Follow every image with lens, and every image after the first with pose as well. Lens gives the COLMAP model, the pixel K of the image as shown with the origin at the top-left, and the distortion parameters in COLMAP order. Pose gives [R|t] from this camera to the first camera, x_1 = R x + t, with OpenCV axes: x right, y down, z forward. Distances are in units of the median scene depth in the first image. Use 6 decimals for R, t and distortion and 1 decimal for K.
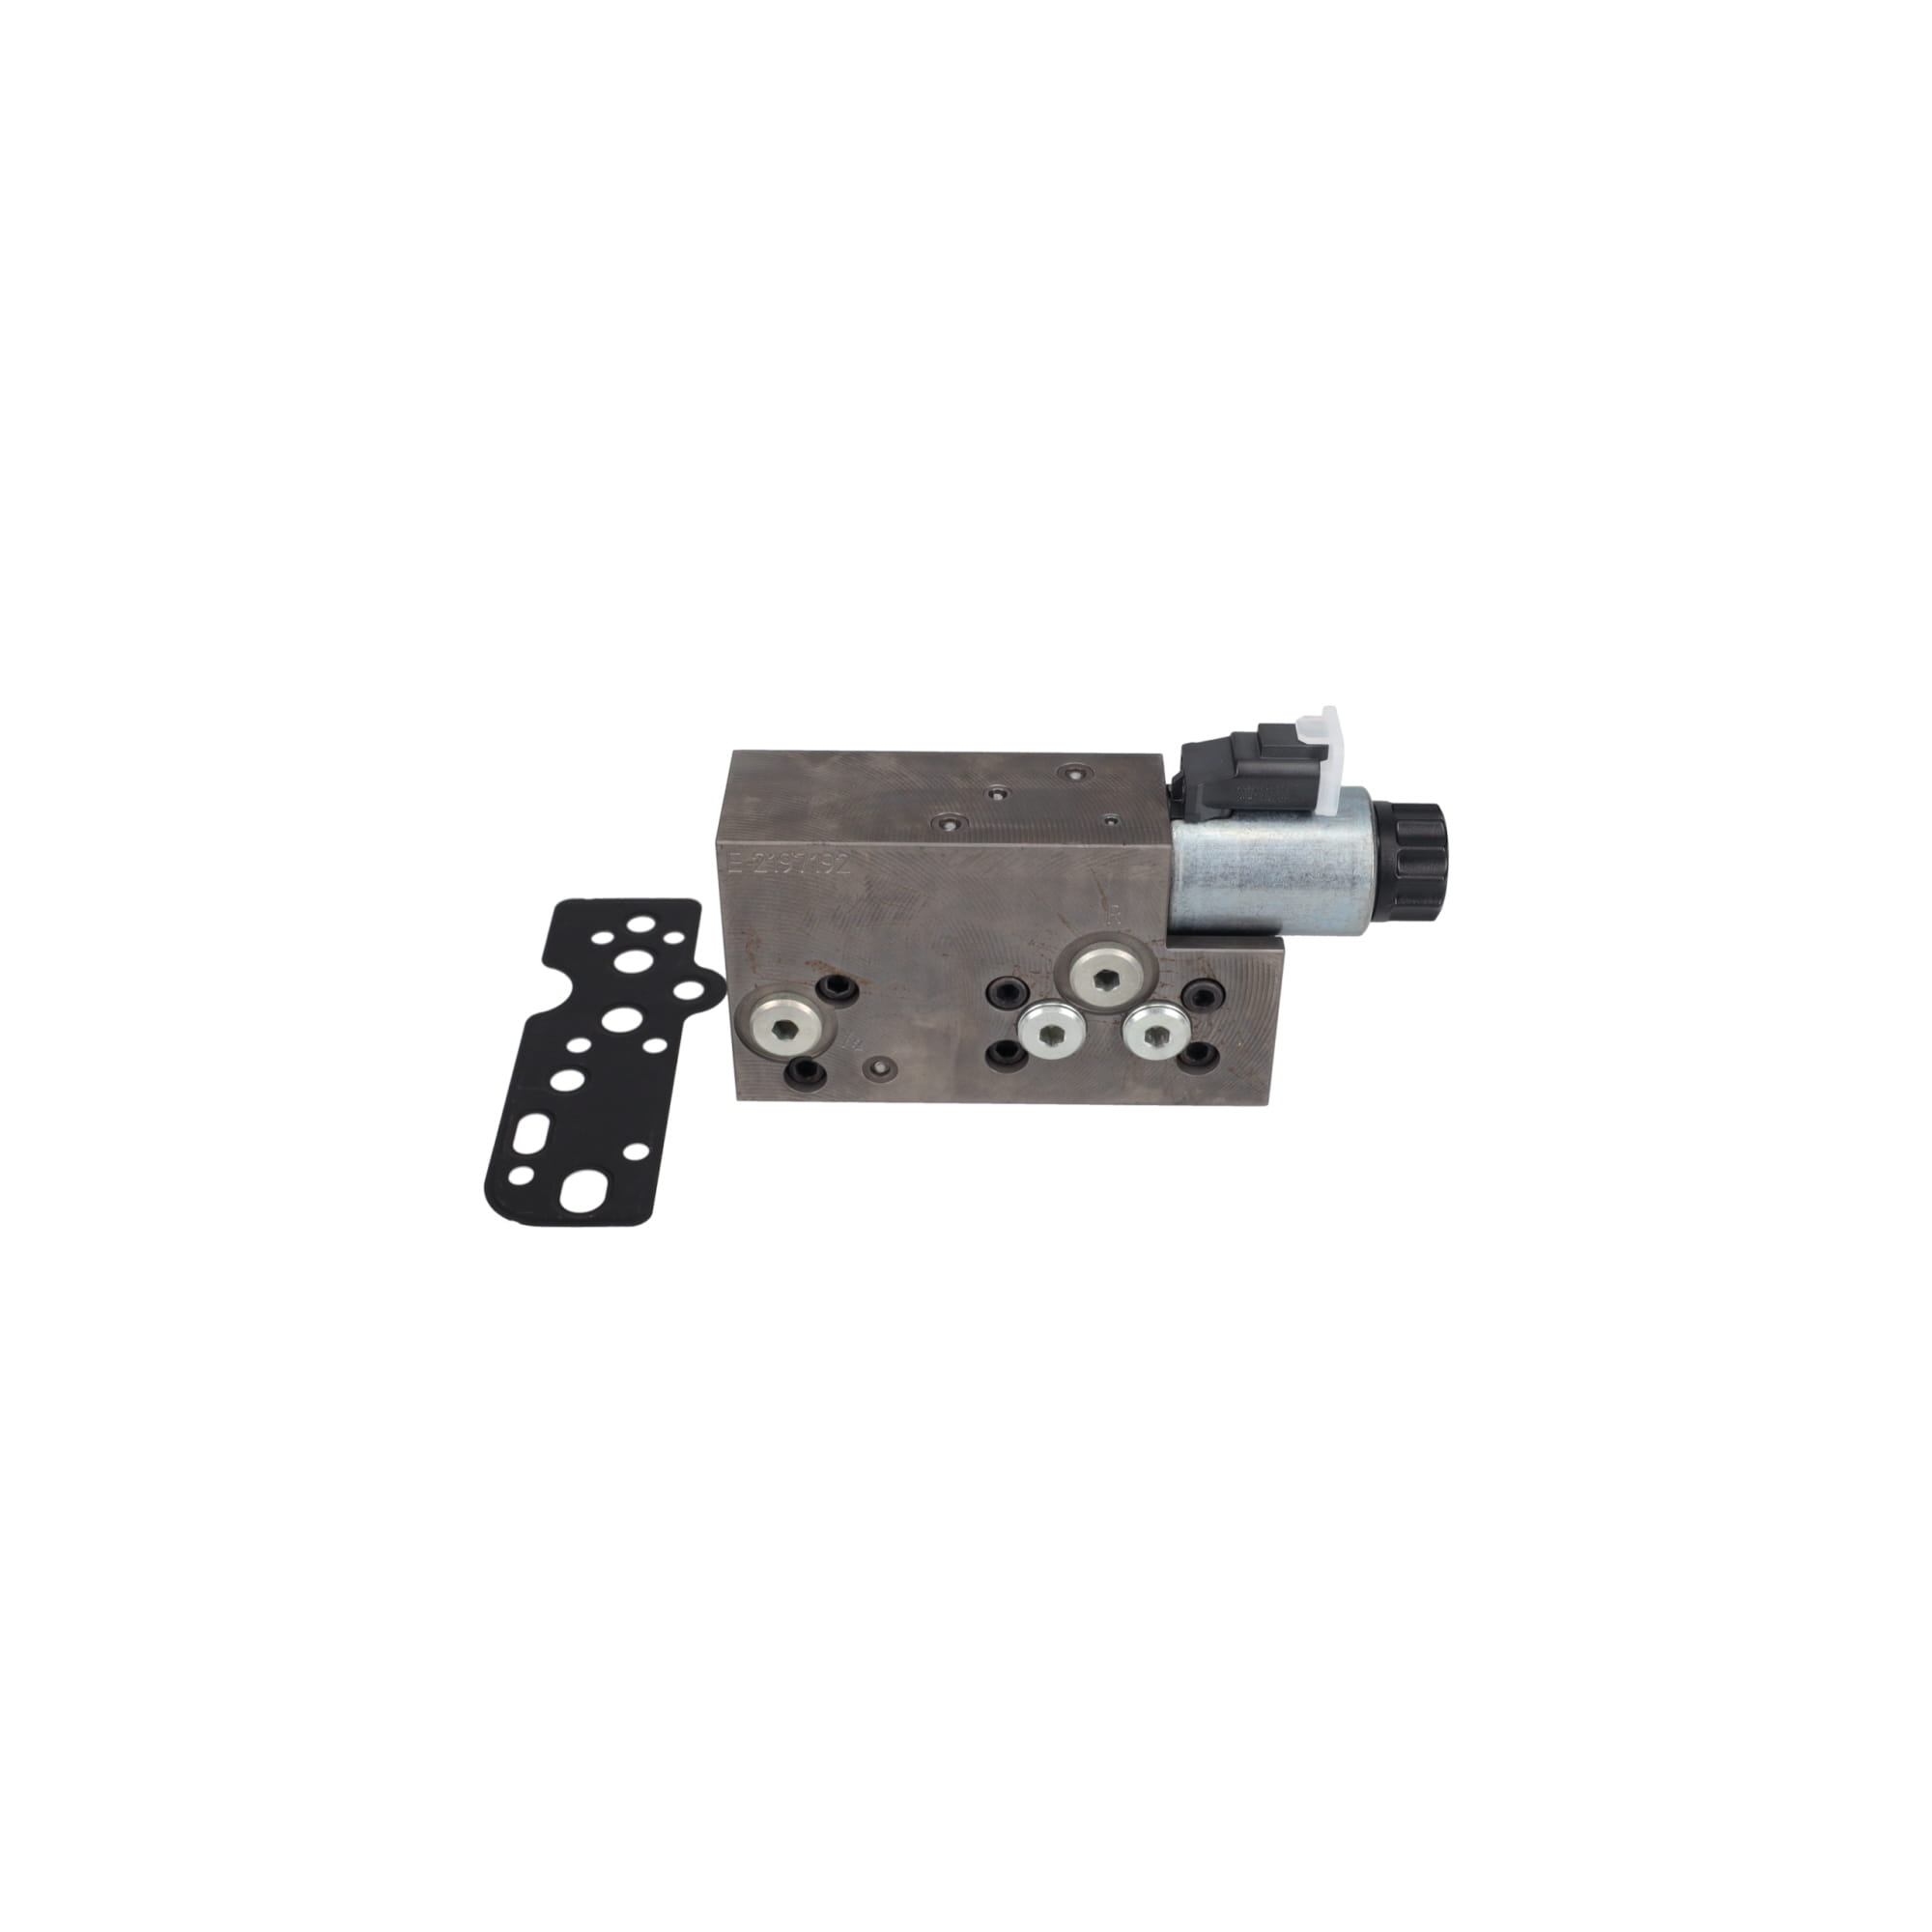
lens RADIAL K [[2144.8, 0, 966.0], [0, 2144.8, 966.0], [0, 0, 1]] dist [-0.008374, -0.002825]
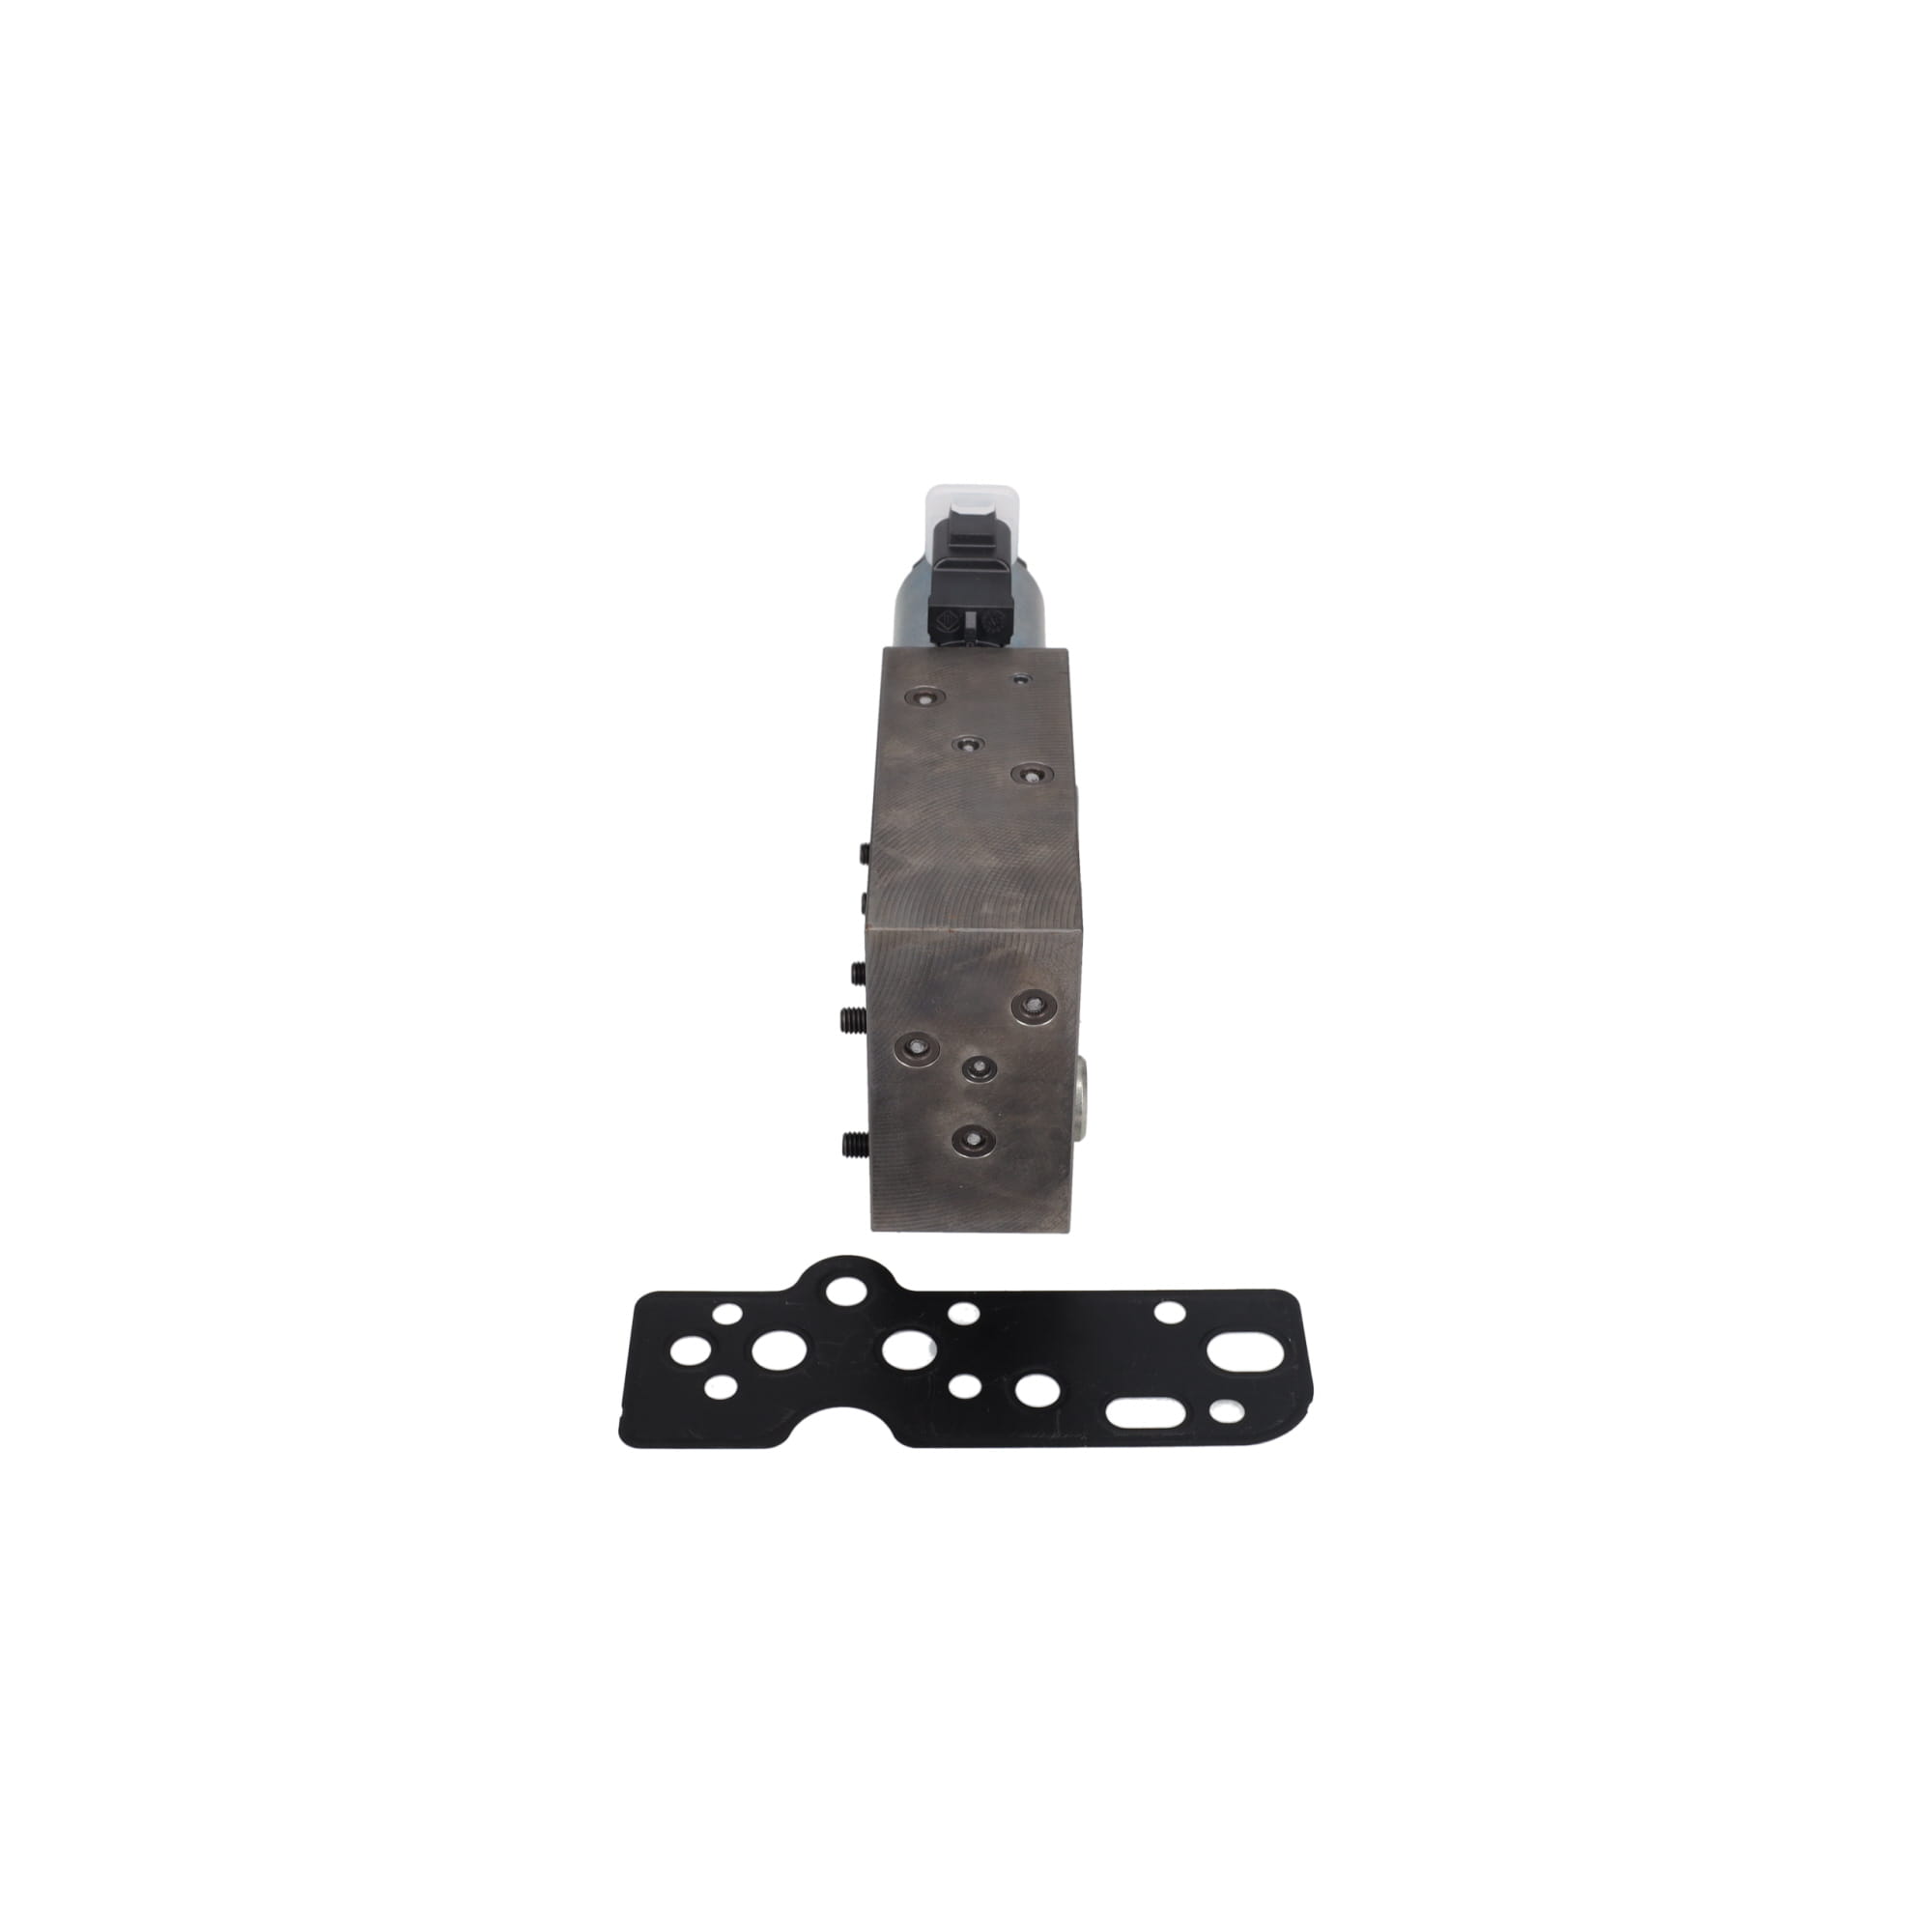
lens RADIAL K [[2532.5, 0, 966.0], [0, 2532.5, 966.0], [0, 0, 1]] dist [0.002472, 0.000875]
pose [[-0.008623, -0.608695, 0.793358, -0.842989], [0.595950, 0.633965, 0.492880, -0.522014], [-0.802975, 0.477052, 0.357285, 0.657586]]
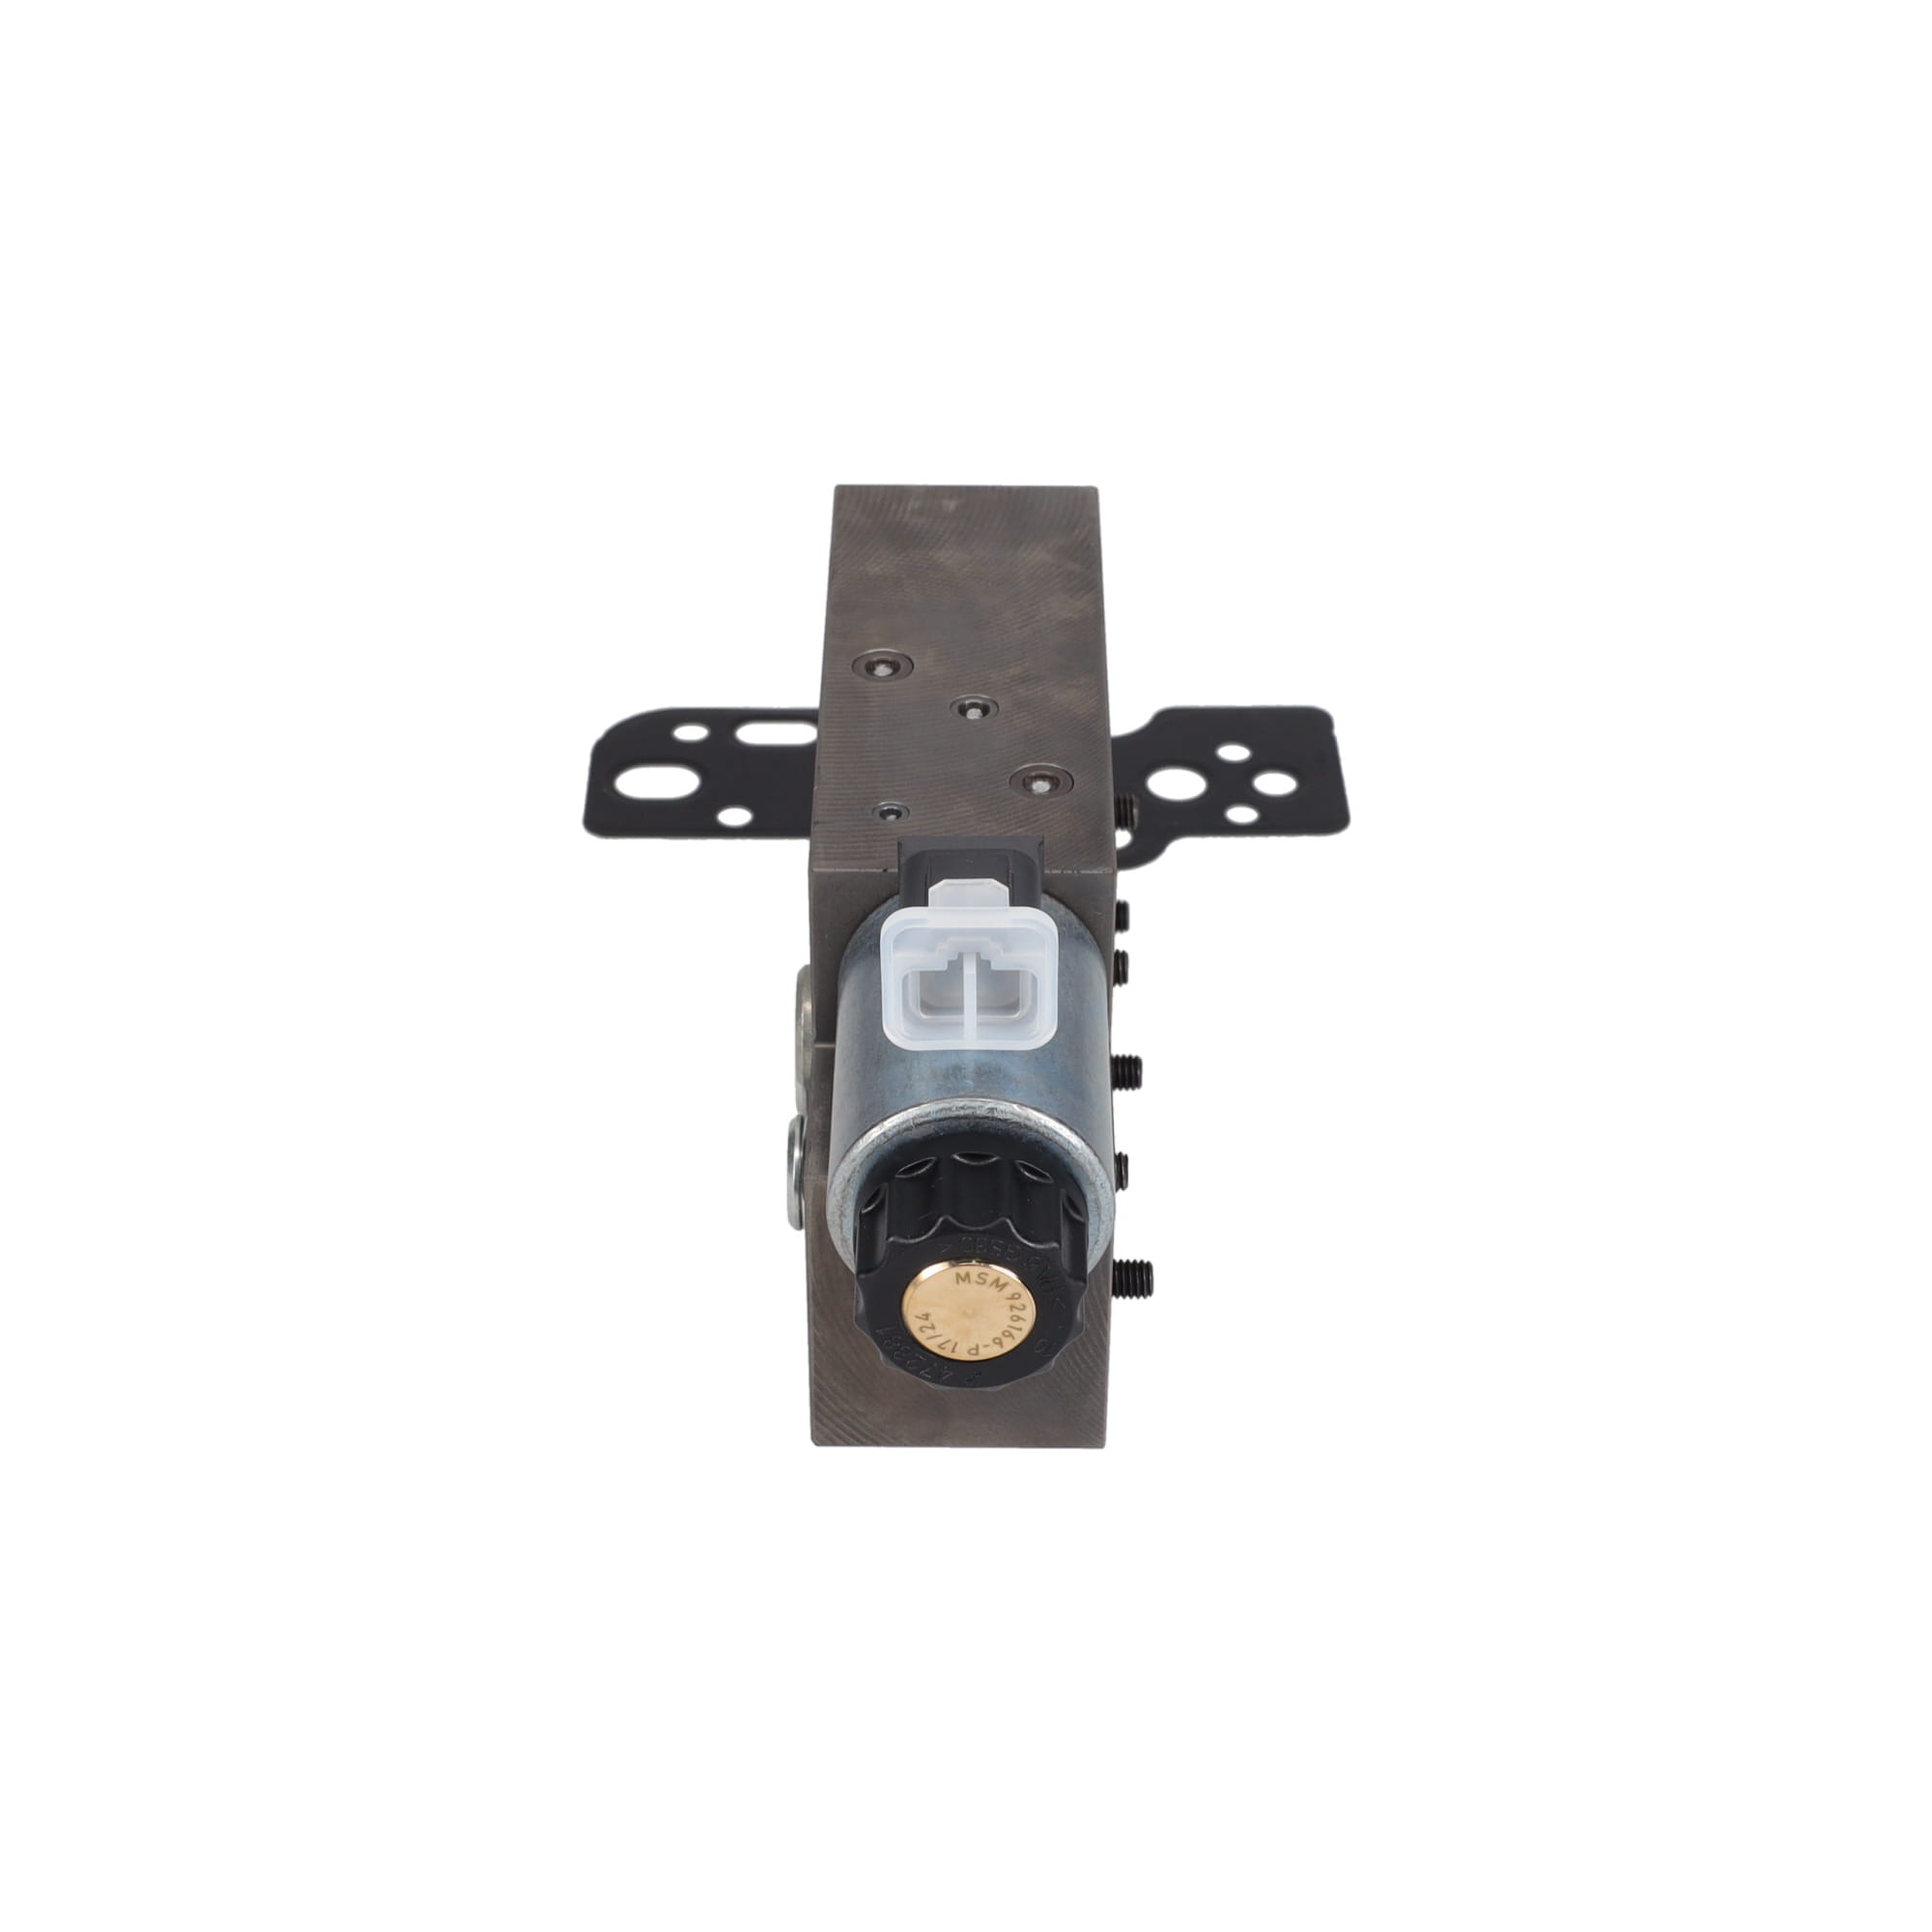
lens RADIAL K [[3609.9, 0, 966.0], [0, 3609.9, 966.0], [0, 0, 1]] dist [-0.005057, -0.007116]
pose [[0.009845, 0.592159, -0.805761, 0.845918], [-0.605795, 0.644625, 0.466338, -0.489066], [0.795560, 0.483535, 0.365073, 0.650719]]
